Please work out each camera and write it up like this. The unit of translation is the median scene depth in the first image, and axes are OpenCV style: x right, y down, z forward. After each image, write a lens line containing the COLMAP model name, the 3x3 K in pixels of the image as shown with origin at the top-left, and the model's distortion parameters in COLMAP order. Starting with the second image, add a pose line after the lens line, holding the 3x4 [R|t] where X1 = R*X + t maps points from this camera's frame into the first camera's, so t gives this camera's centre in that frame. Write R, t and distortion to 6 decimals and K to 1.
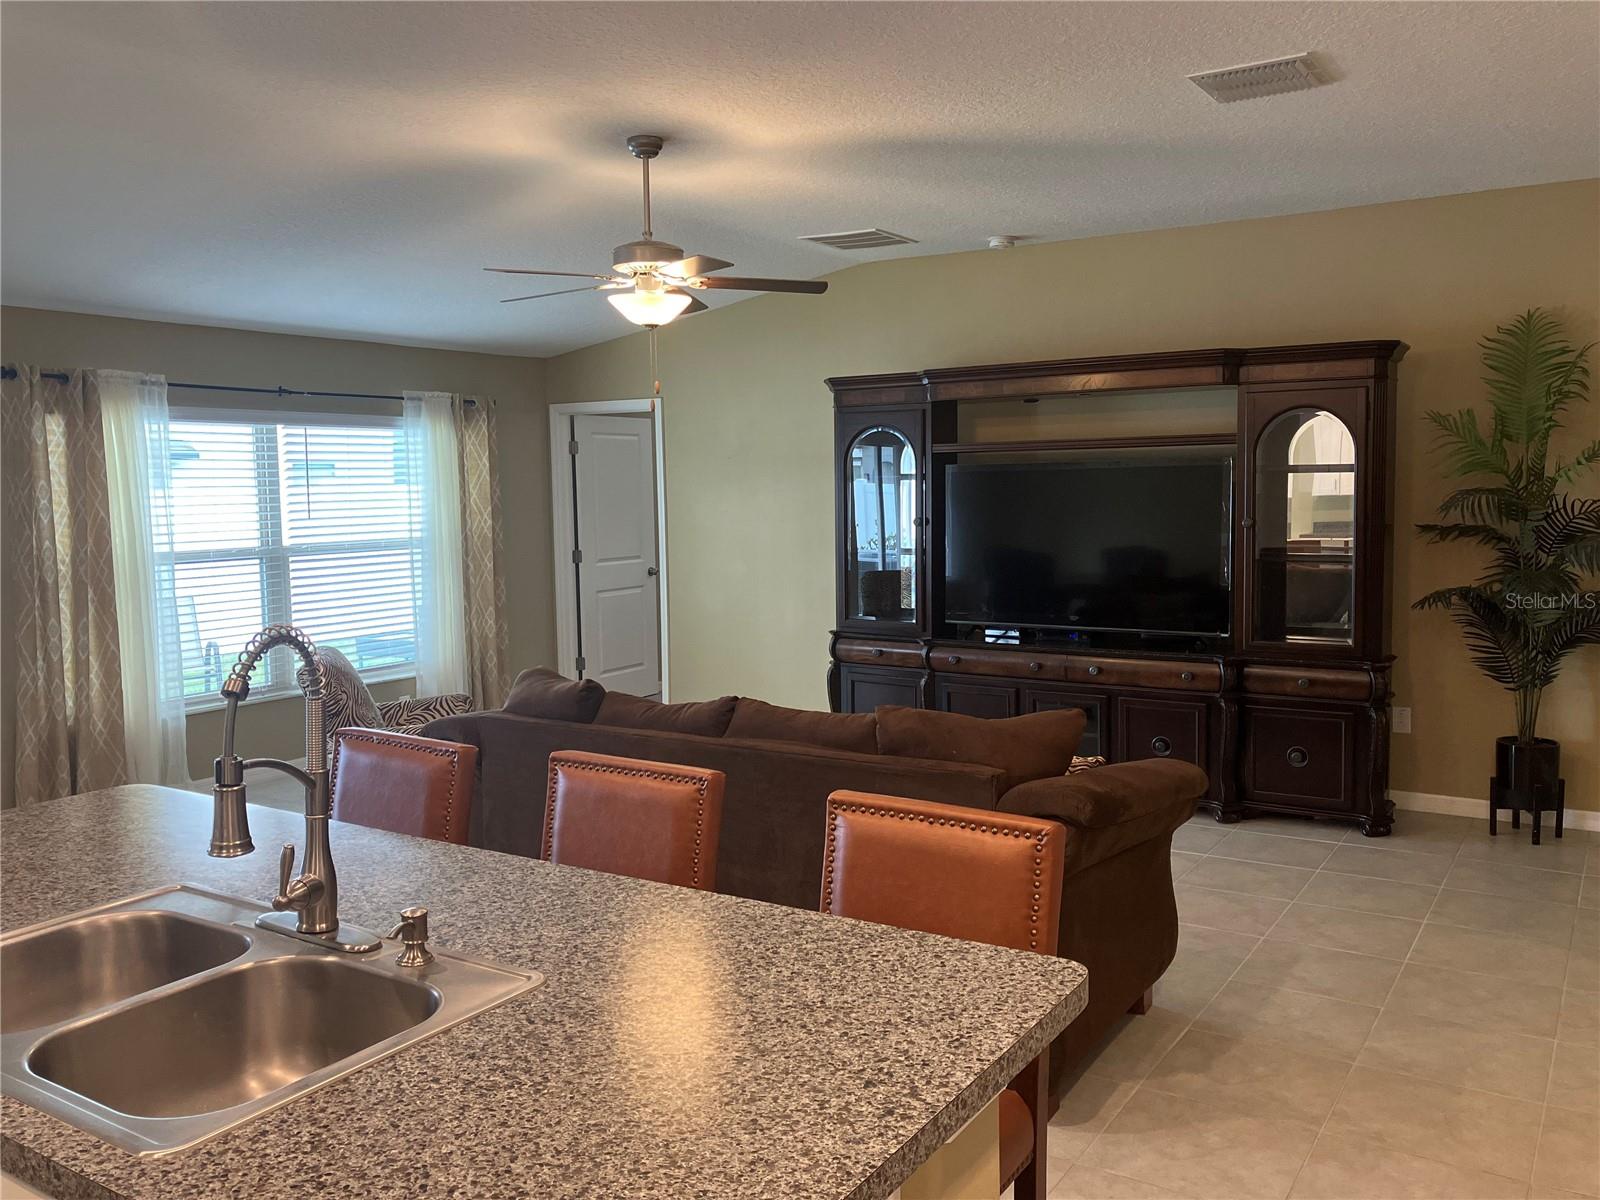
lens RADIAL K [[1313.8, 0, 806.9], [0, 1313.8, 598.0], [0, 0, 1]] dist [0.053261, -0.107277]
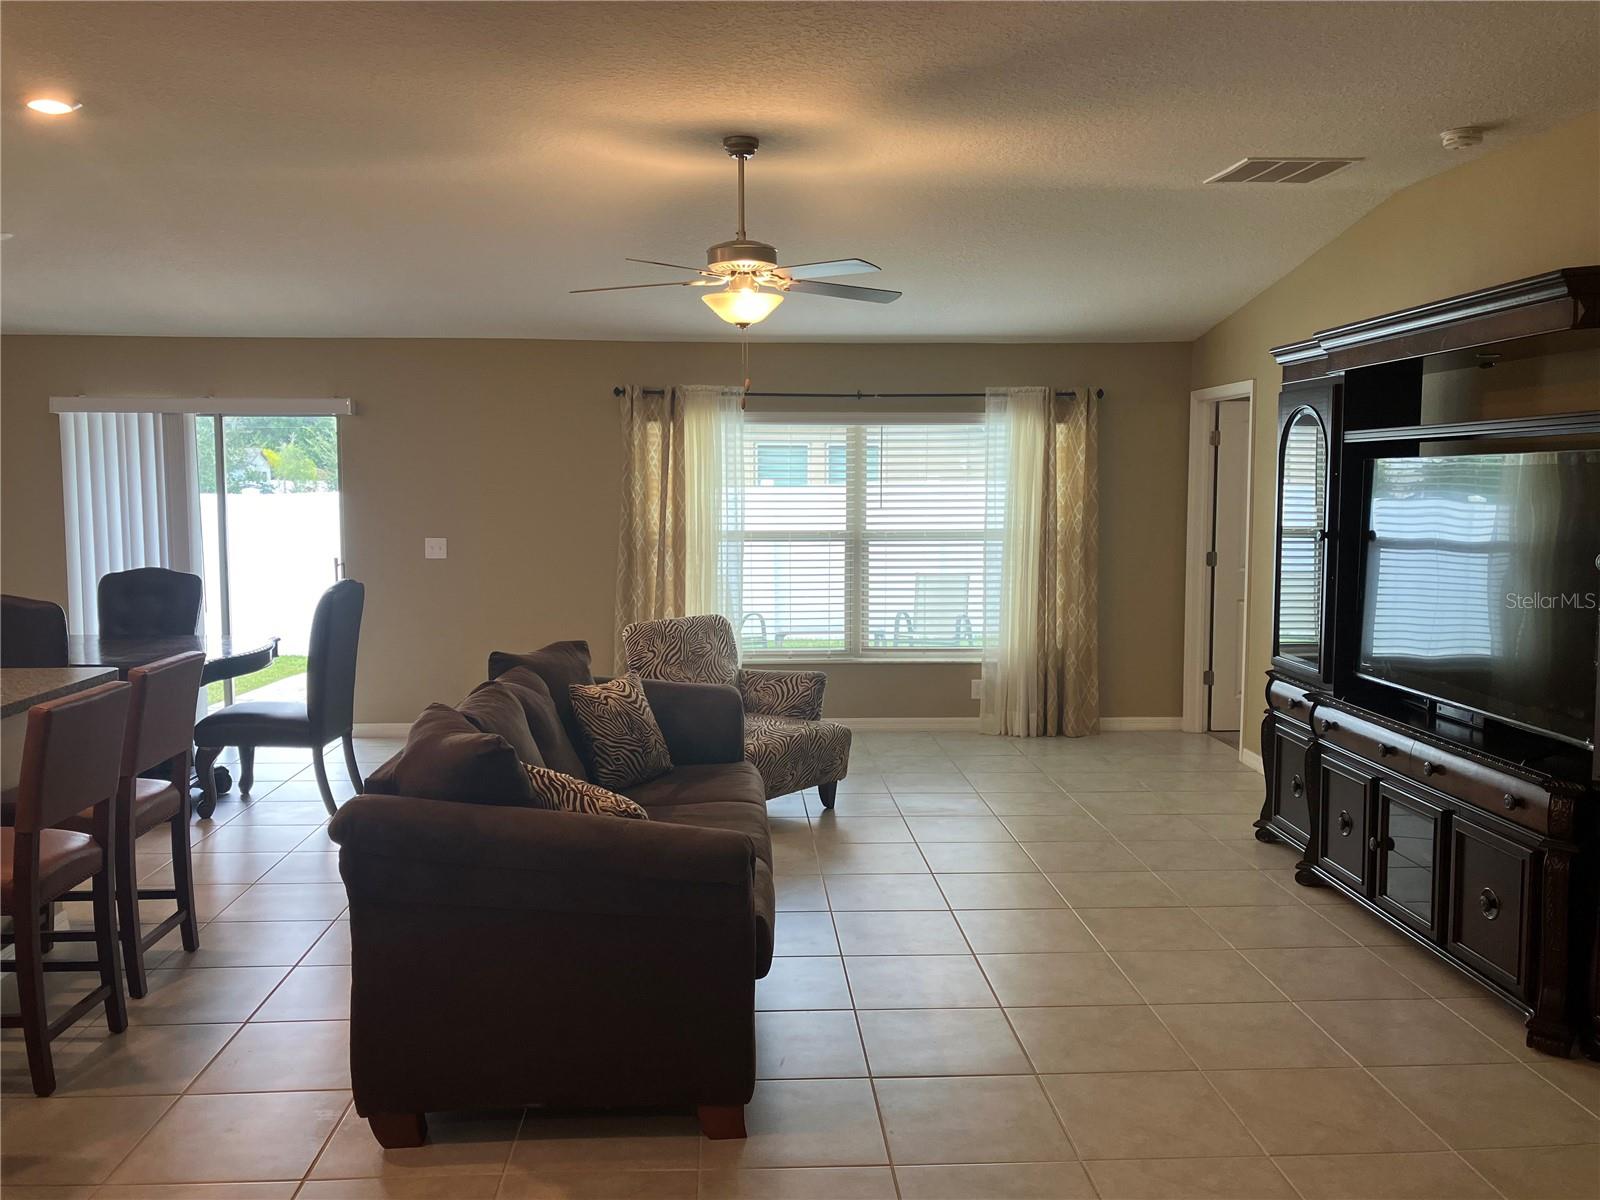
lens RADIAL K [[1313.8, 0, 806.9], [0, 1313.8, 598.0], [0, 0, 1]] dist [0.053261, -0.107277]
pose [[0.584071, 0.083949, -0.807350, 0.510973], [-0.079068, 0.995791, 0.046343, -0.031936], [0.807842, 0.036768, 0.588251, 0.311559]]
